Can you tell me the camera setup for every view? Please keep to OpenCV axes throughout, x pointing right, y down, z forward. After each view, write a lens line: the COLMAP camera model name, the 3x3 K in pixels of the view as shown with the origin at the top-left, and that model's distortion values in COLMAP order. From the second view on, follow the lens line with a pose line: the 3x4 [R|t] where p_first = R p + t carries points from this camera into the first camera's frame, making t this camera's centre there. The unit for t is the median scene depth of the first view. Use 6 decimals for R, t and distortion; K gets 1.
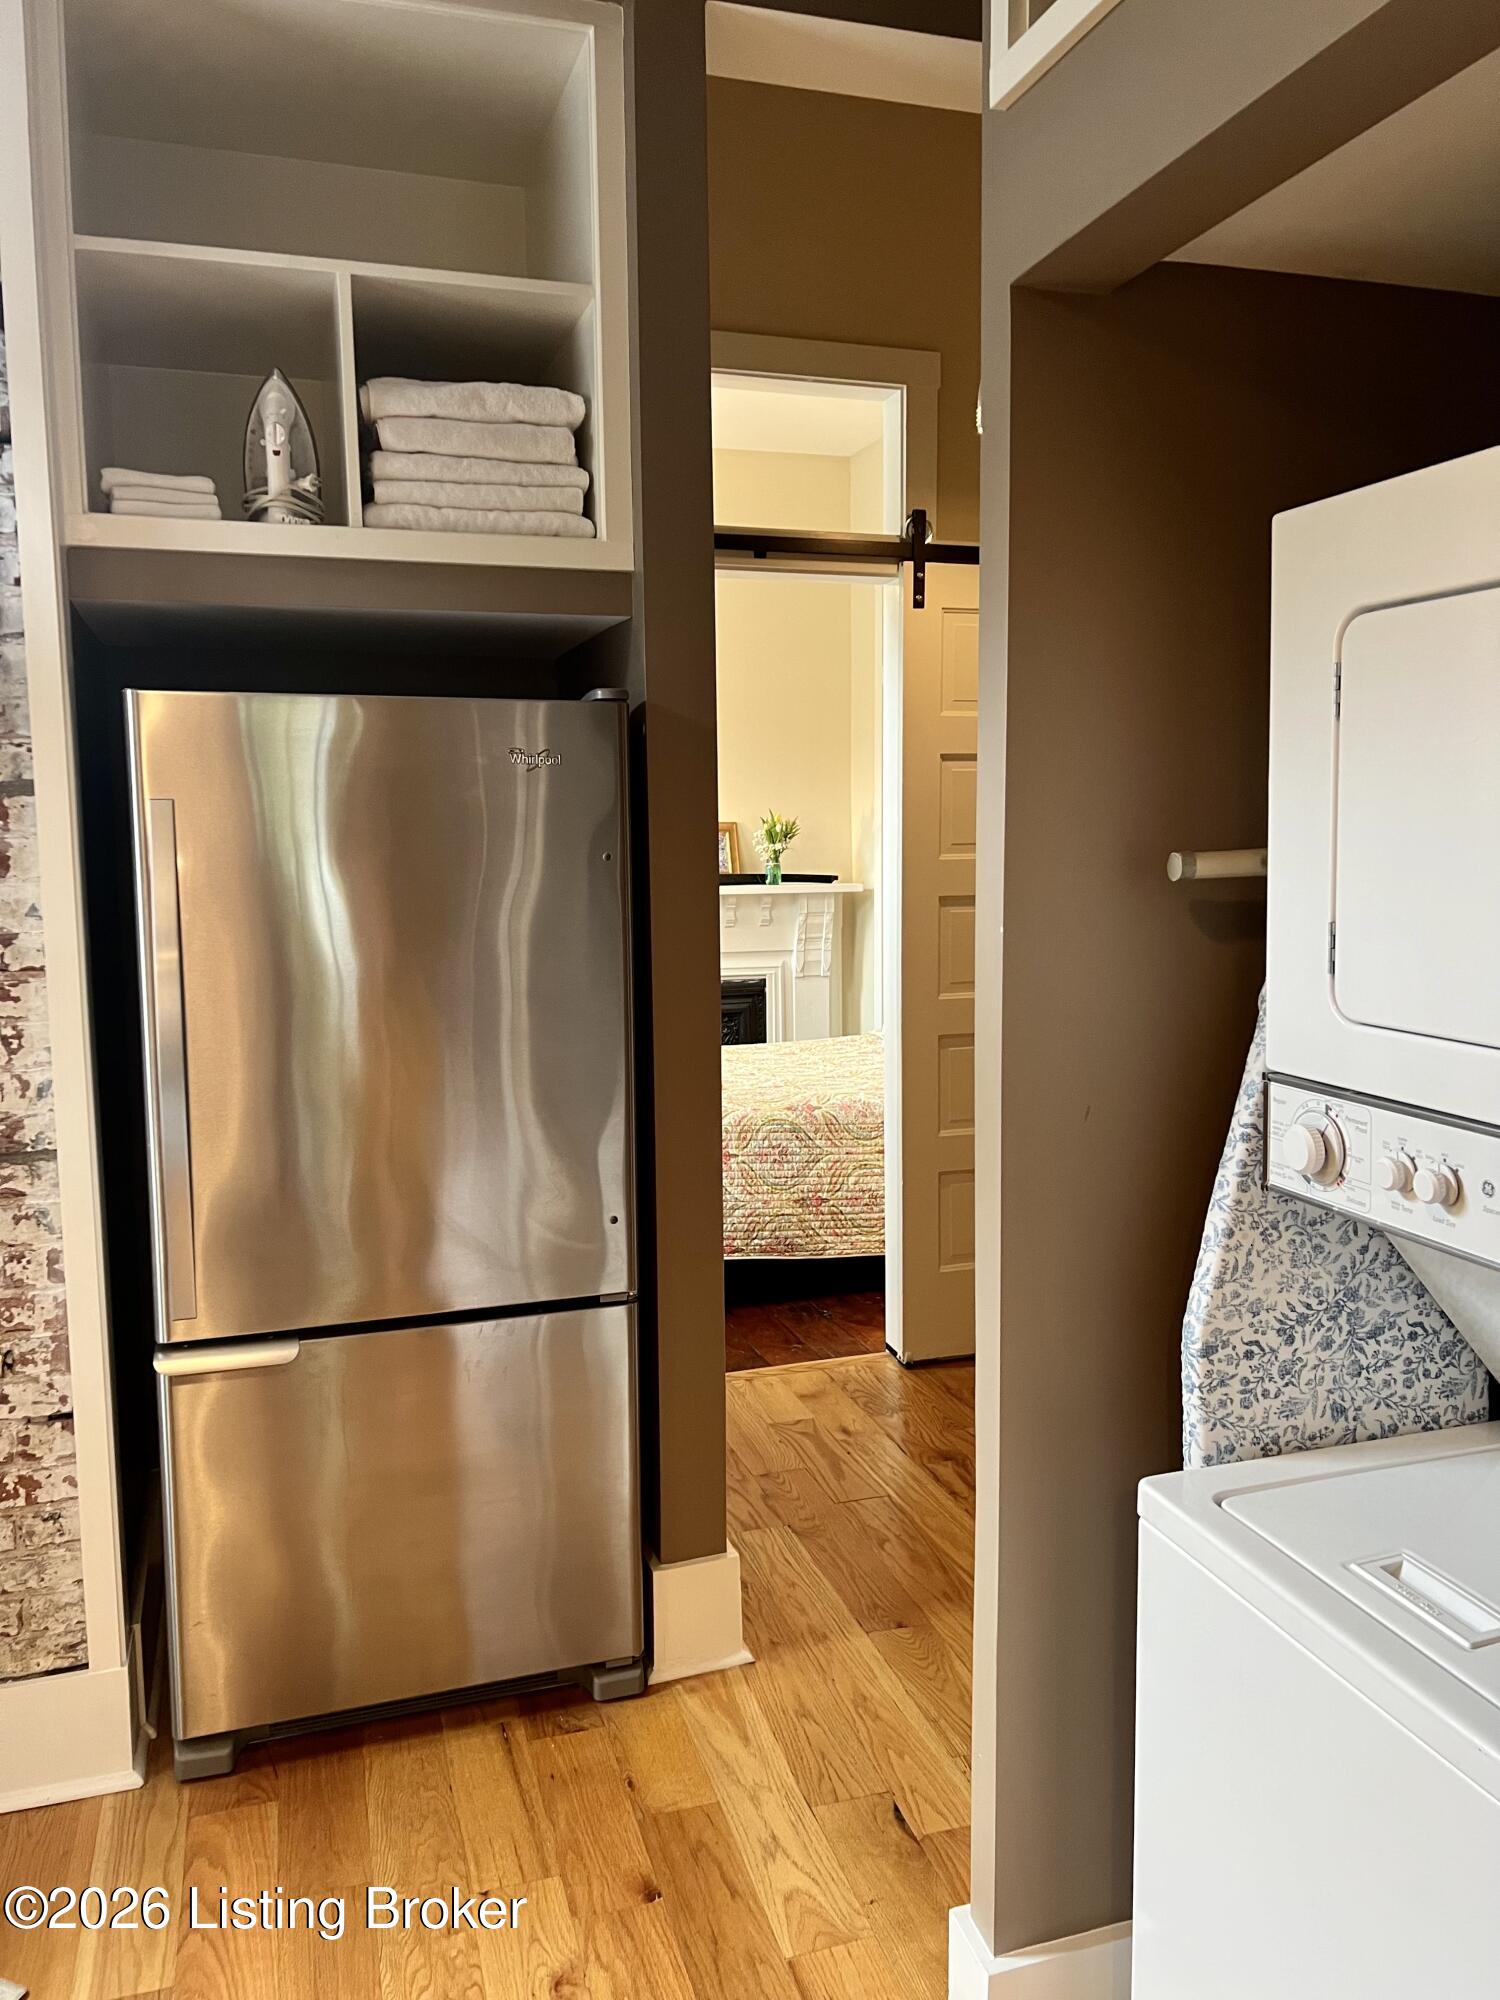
lens RADIAL K [[1506.8, 0, 753.7], [0, 1506.8, 997.0], [0, 0, 1]] dist [0.059408, -0.077946]
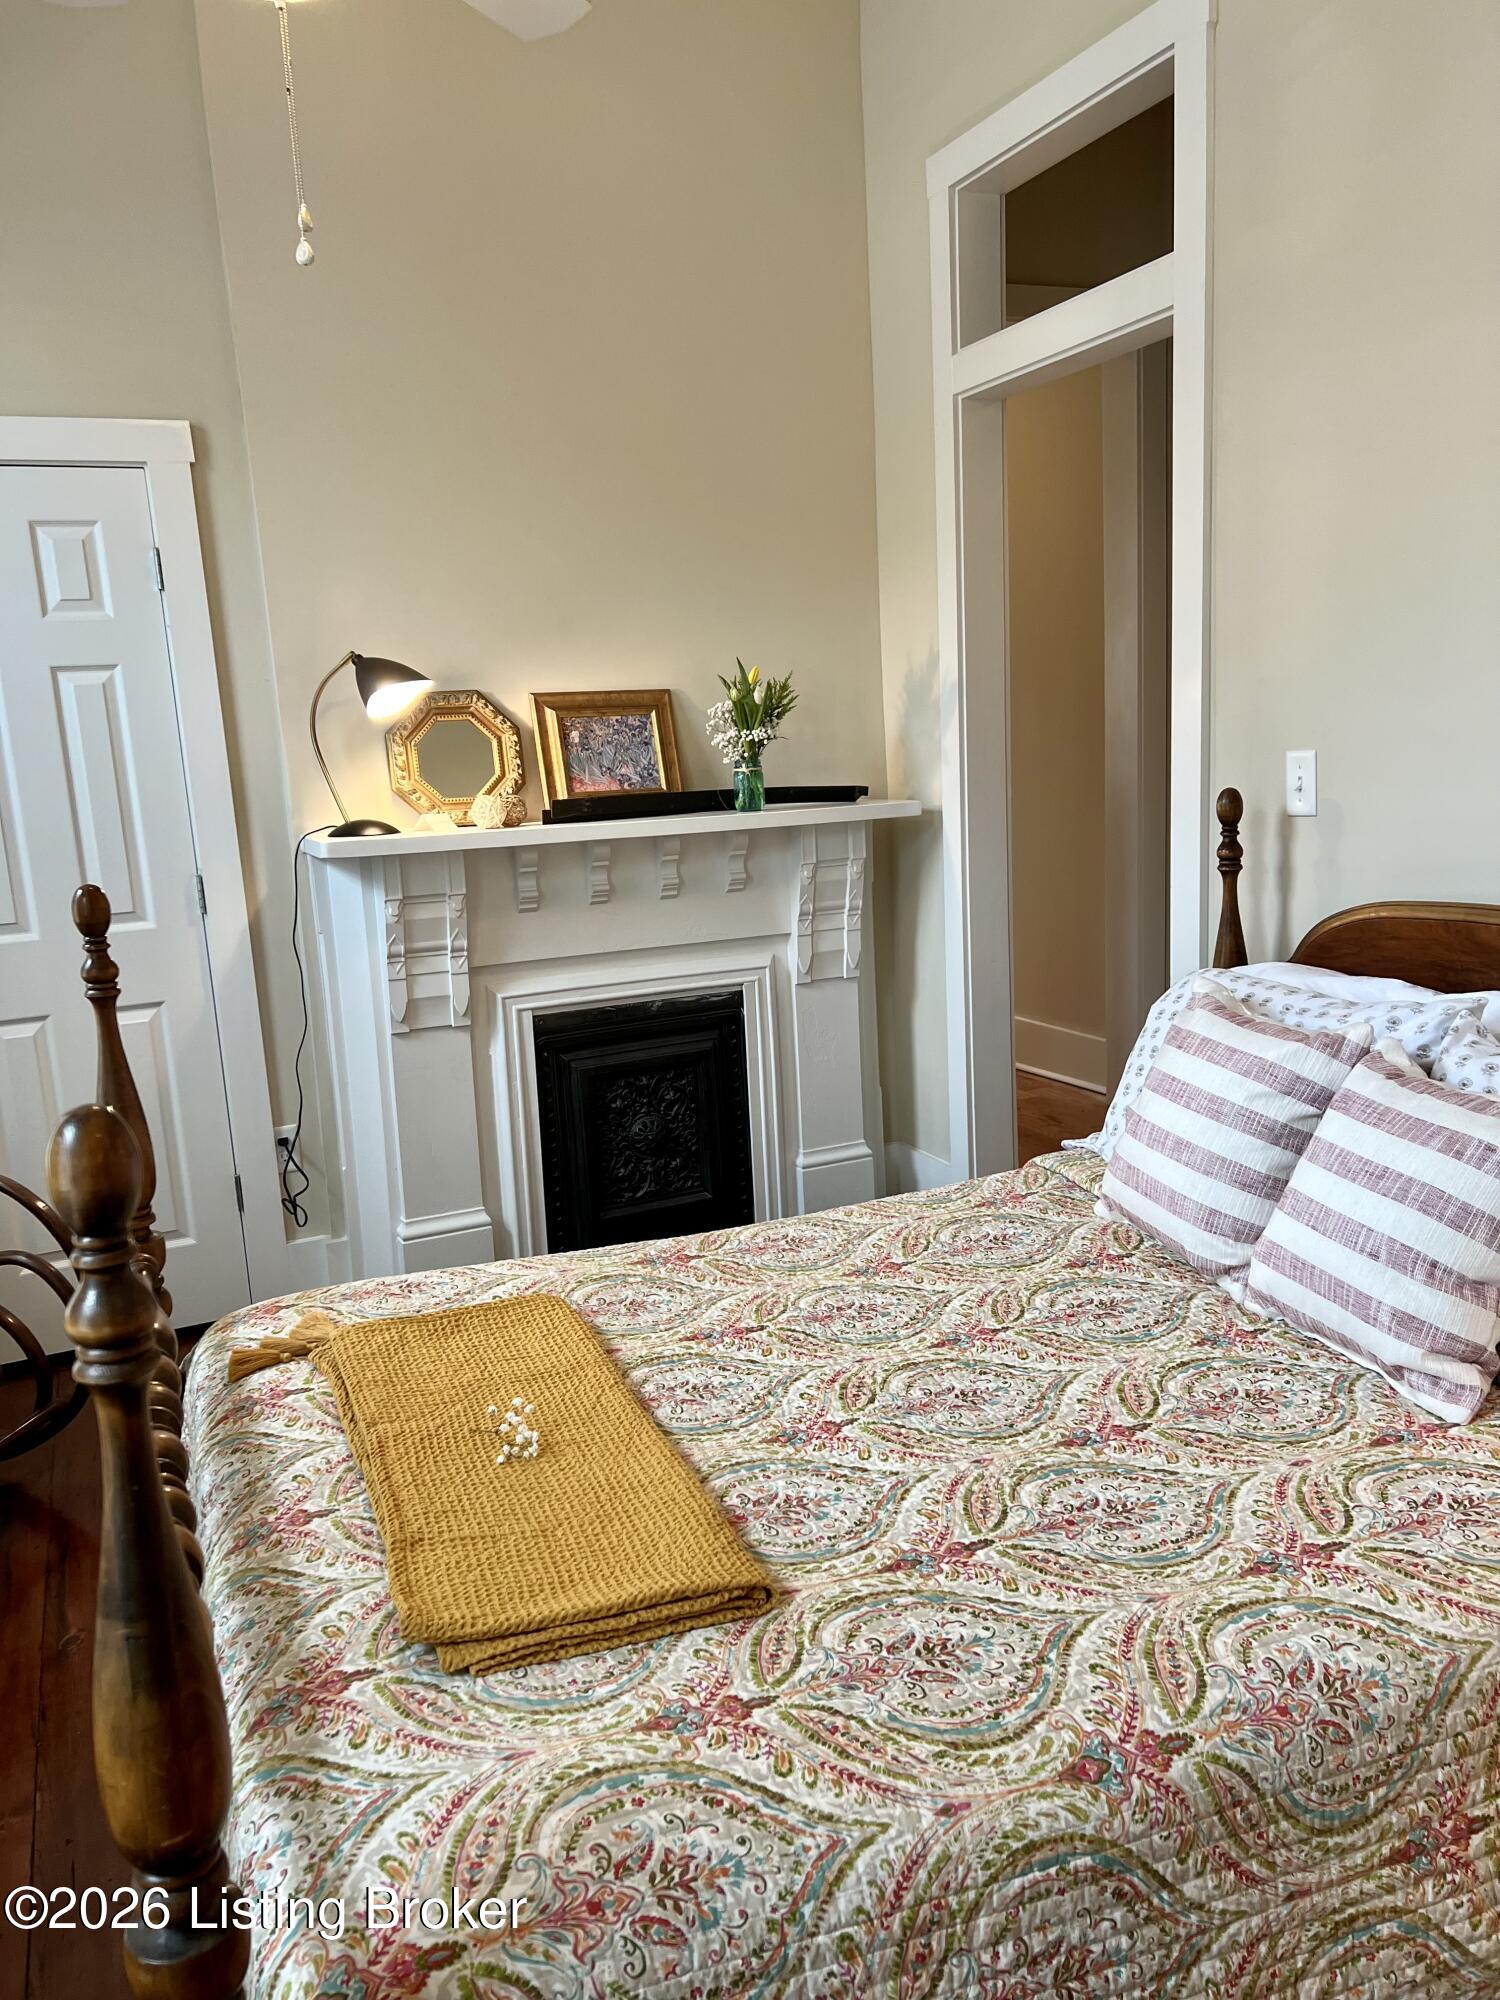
lens RADIAL K [[1506.8, 0, 749.1], [0, 1506.8, 1001.7], [0, 0, 1]] dist [0.059408, -0.077946]
pose [[0.996042, -0.054193, 0.070449, -0.026581], [0.048961, 0.996057, 0.073986, -0.047887], [-0.074181, -0.070244, 0.994768, 0.489745]]
